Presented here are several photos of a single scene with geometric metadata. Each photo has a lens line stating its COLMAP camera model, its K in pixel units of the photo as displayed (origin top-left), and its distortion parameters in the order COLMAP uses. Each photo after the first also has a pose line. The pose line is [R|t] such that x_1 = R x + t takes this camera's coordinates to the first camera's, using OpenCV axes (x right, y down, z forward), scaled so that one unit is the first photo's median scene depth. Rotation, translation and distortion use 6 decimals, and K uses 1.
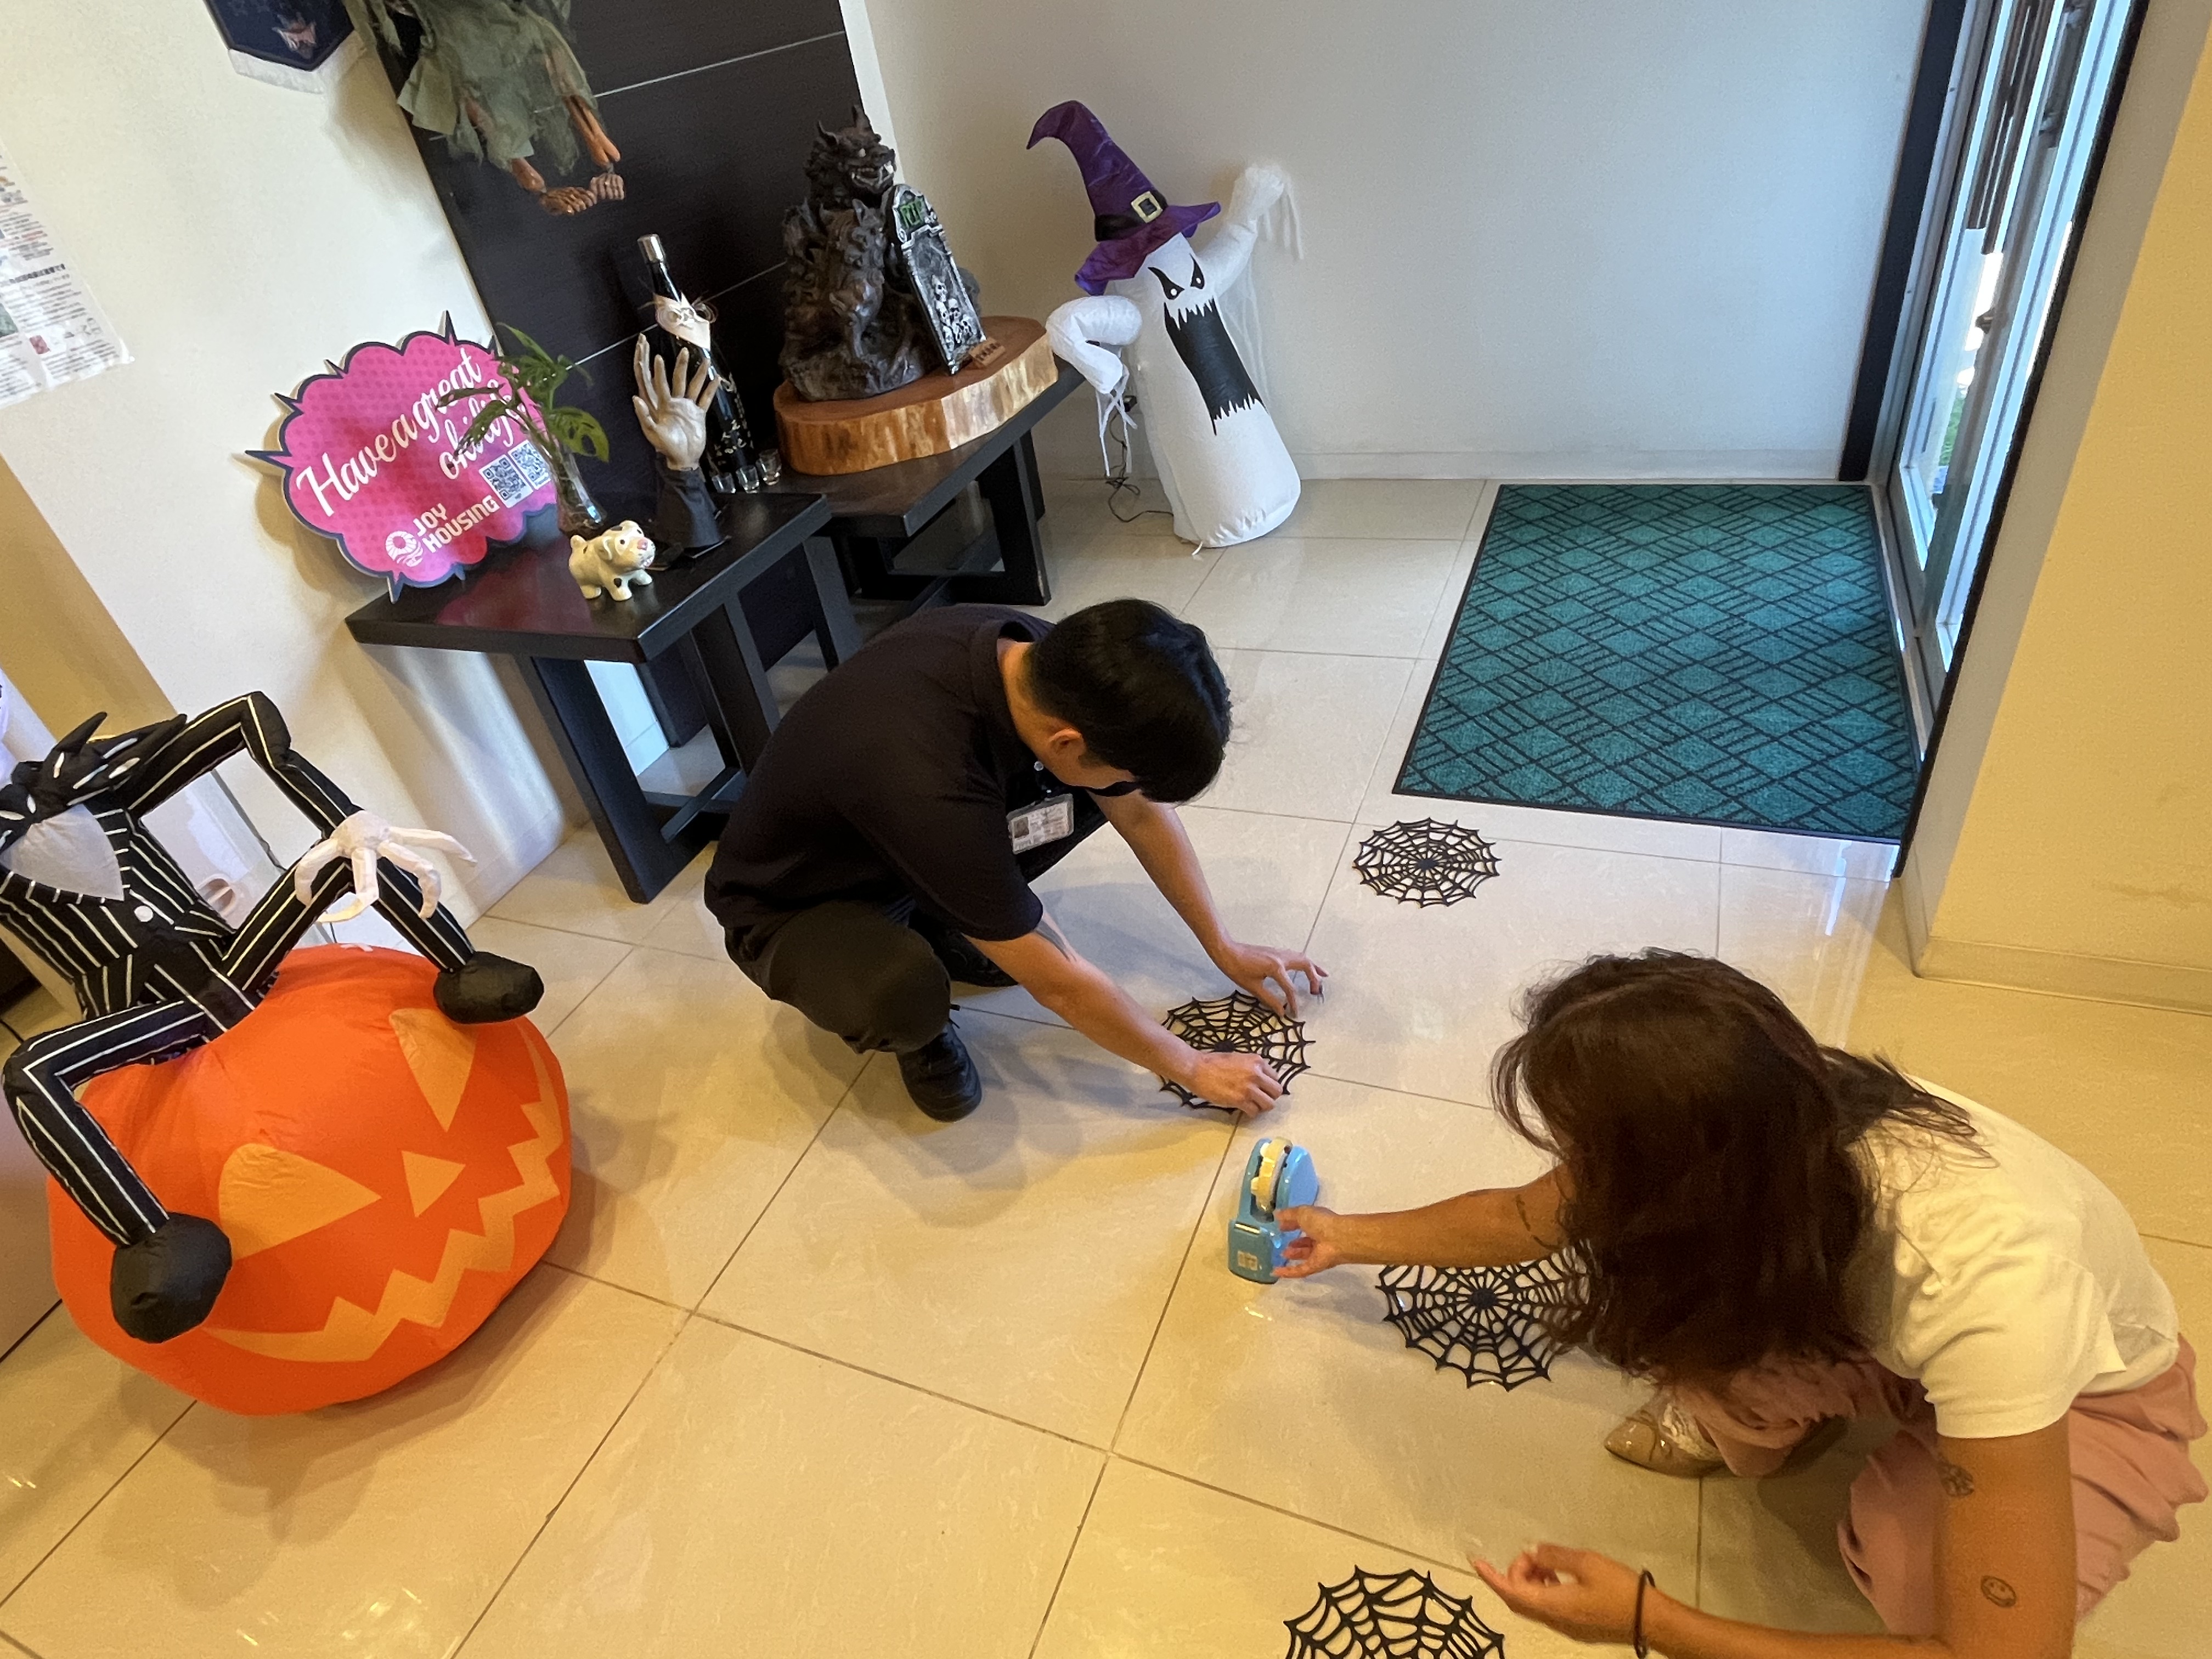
lens RADIAL K [[1221.7, 0, 1106.0], [0, 1221.7, 829.5], [0, 0, 1]] dist [0.033124, -0.014936]
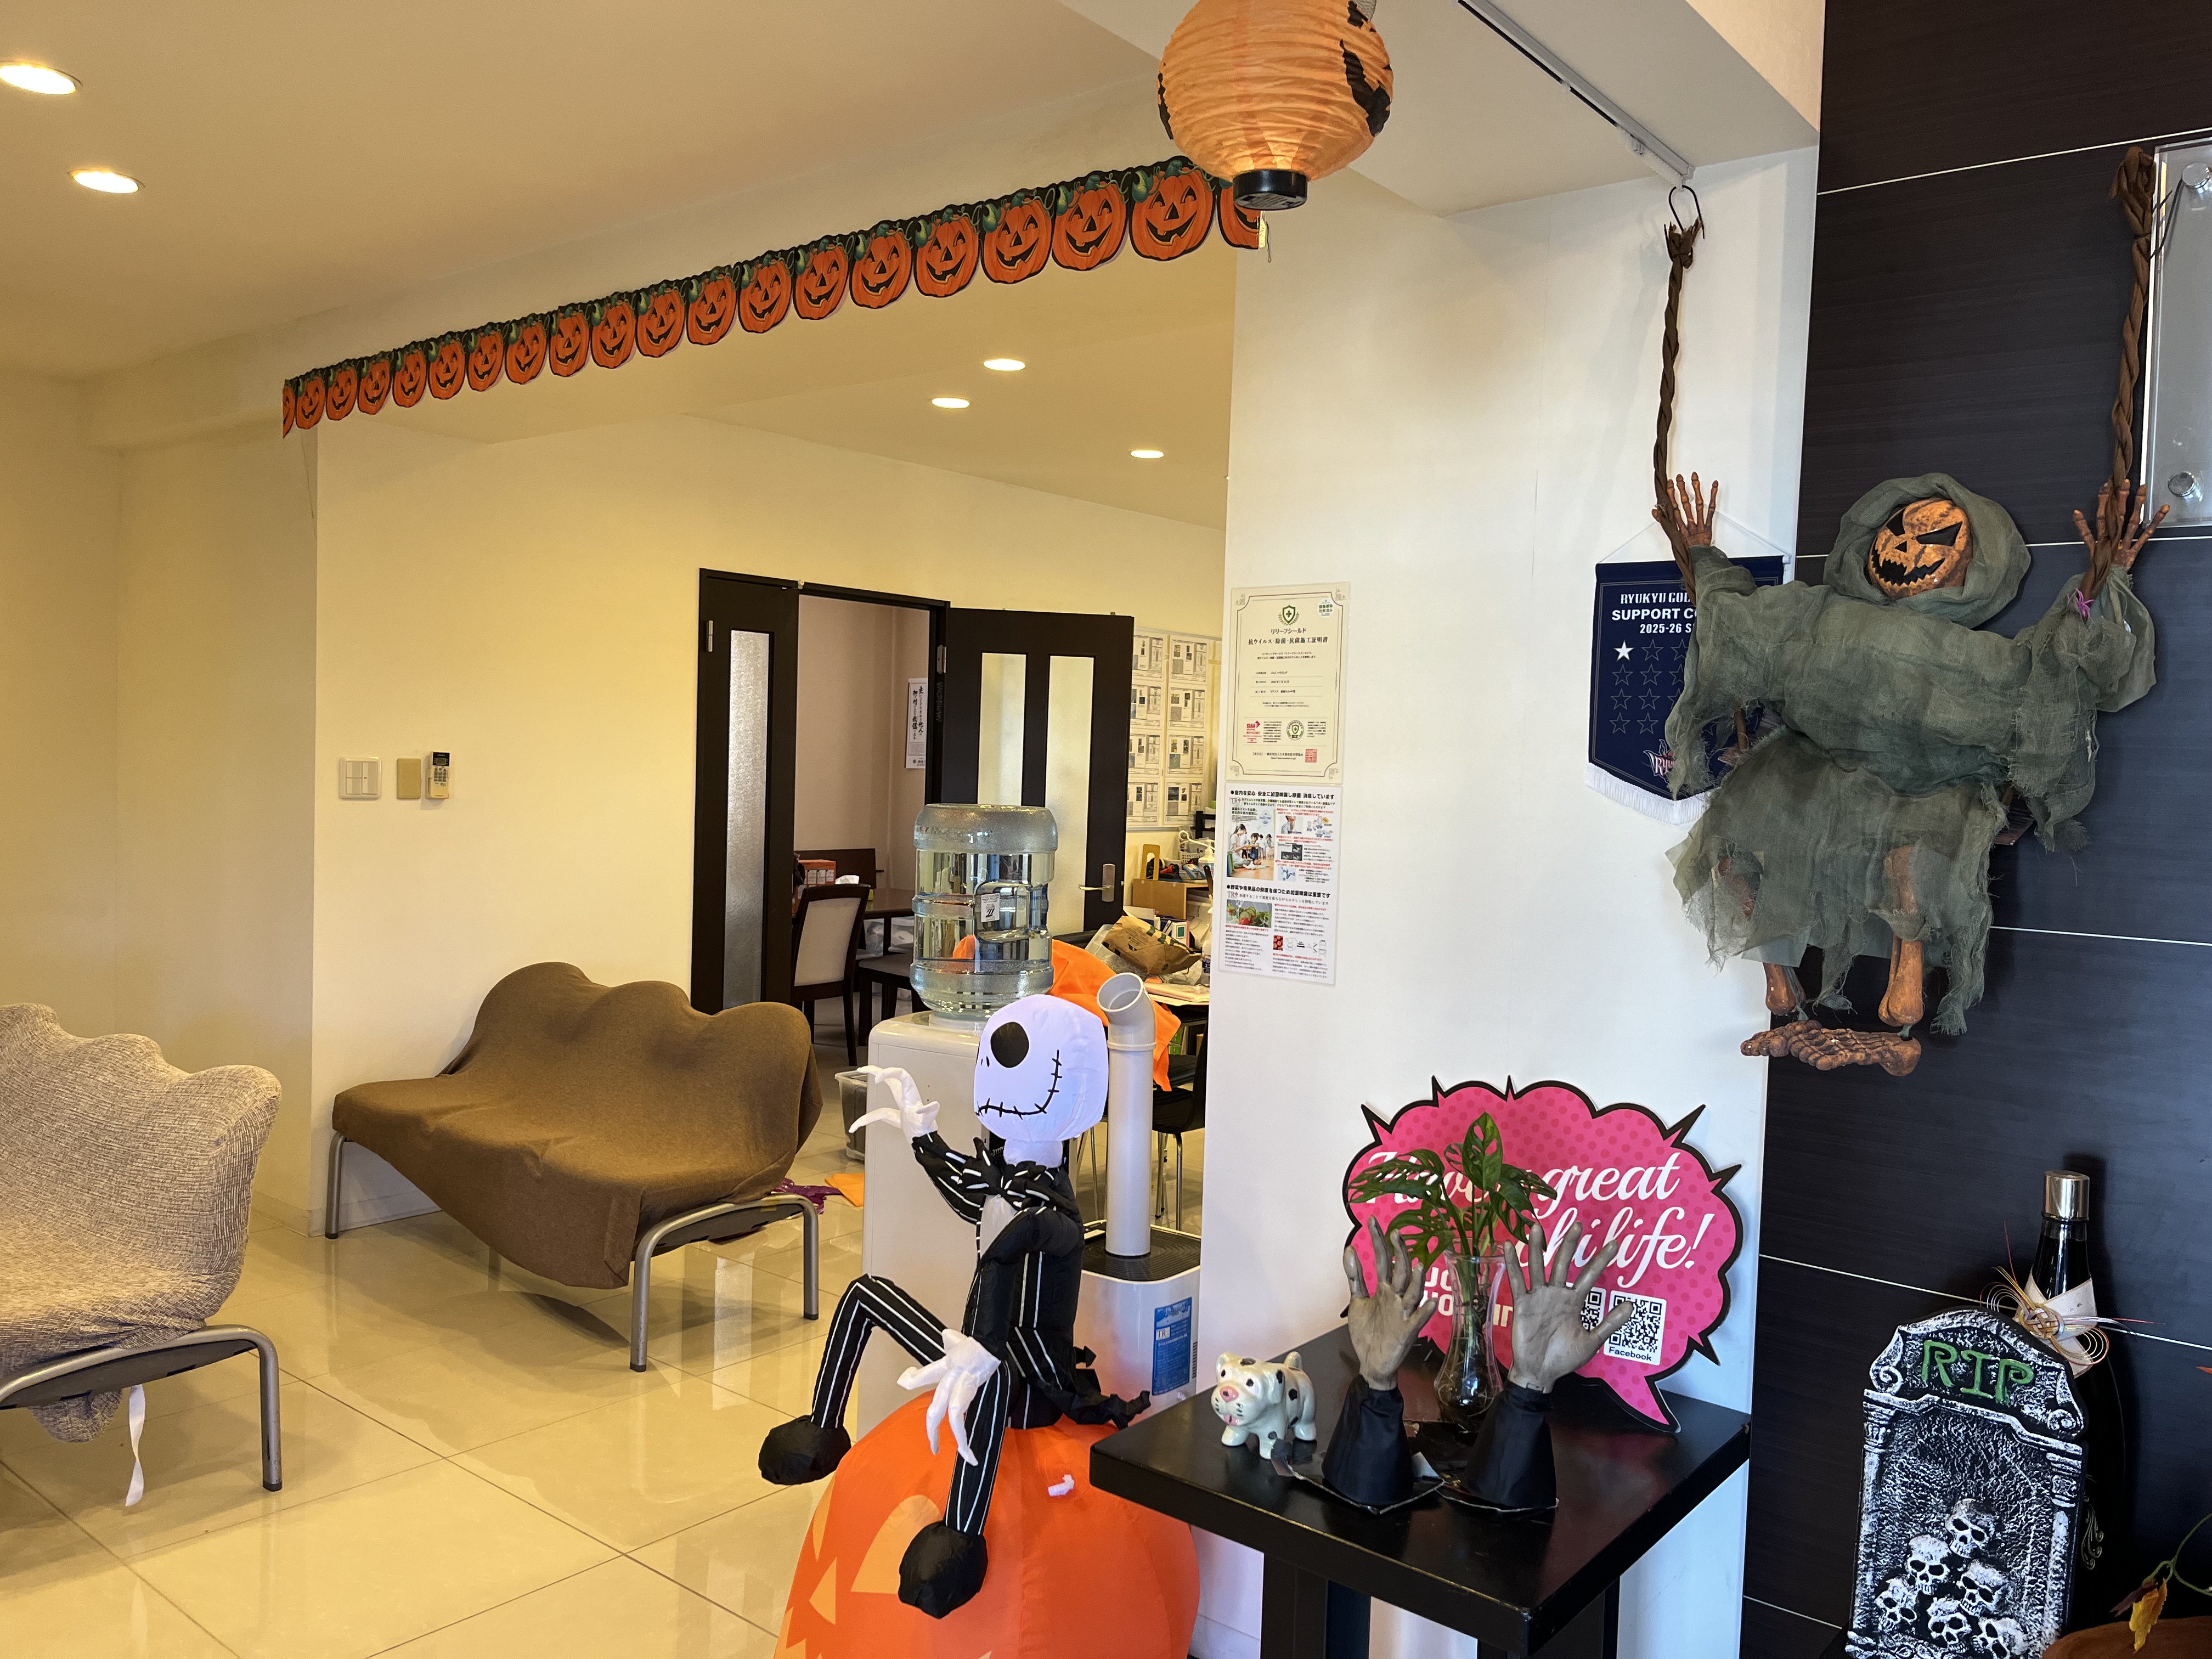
lens RADIAL K [[1669.5, 0, 1106.0], [0, 1669.5, 829.5], [0, 0, 1]] dist [0.047236, -0.091481]
pose [[-0.311342, 0.183402, -0.932432, 0.431948], [-0.556170, 0.760436, 0.335278, -0.693832], [0.770546, 0.622977, -0.134753, 0.806993]]
